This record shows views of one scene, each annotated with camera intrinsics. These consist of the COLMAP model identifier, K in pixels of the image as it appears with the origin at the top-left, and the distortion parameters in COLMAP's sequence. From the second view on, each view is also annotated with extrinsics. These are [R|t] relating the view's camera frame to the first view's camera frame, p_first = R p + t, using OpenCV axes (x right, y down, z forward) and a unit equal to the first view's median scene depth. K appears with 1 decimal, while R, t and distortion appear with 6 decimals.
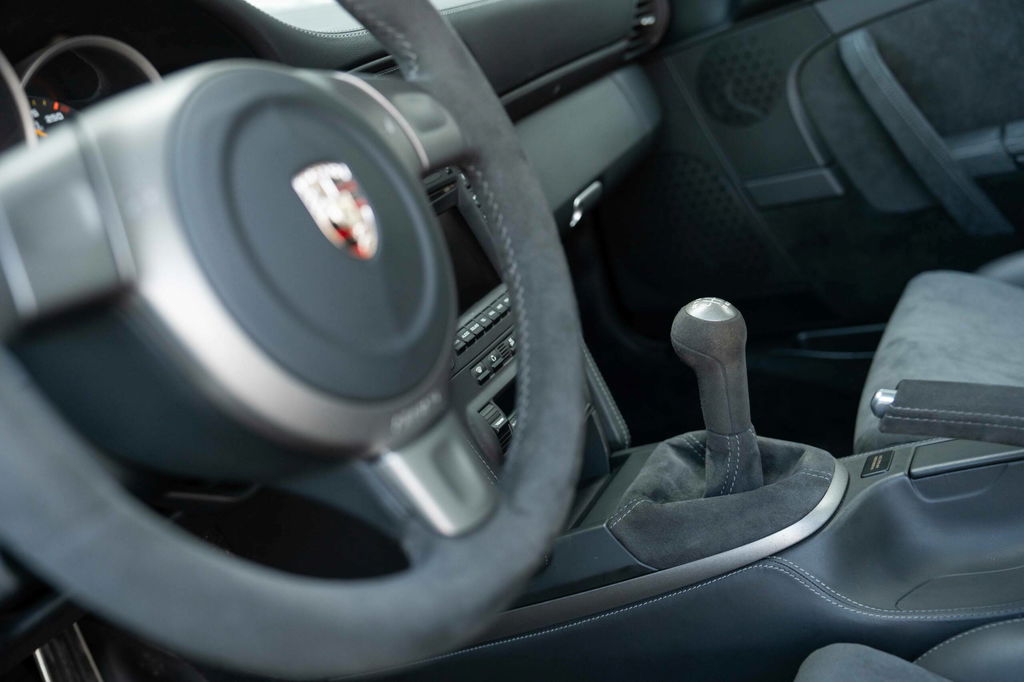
lens RADIAL K [[1170.2, 0, 509.9], [0, 1170.2, 342.2], [0, 0, 1]] dist [-0.038719, 0.000000]
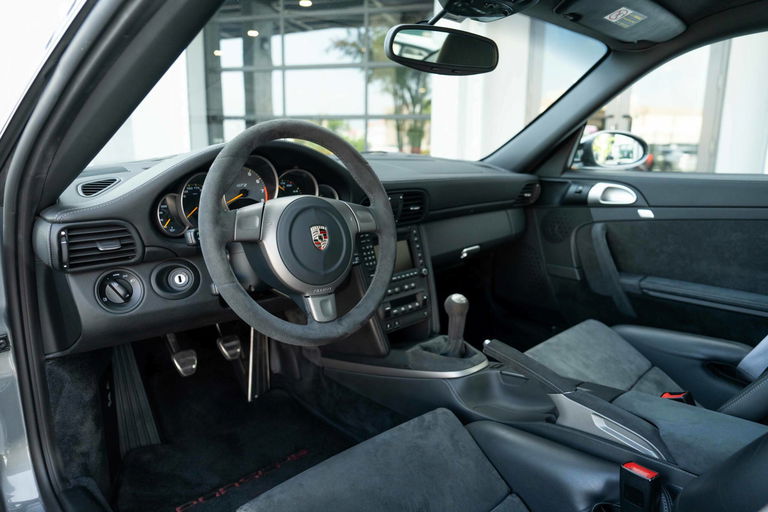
lens RADIAL K [[523.2, 0, 386.3], [0, 523.2, 253.5], [0, 0, 1]] dist [-0.001653, -0.000180]
pose [[0.903547, 0.328098, -0.275599, 0.218413], [-0.337039, 0.941360, 0.015702, -0.062171], [0.264590, 0.078700, 0.961144, -0.260410]]
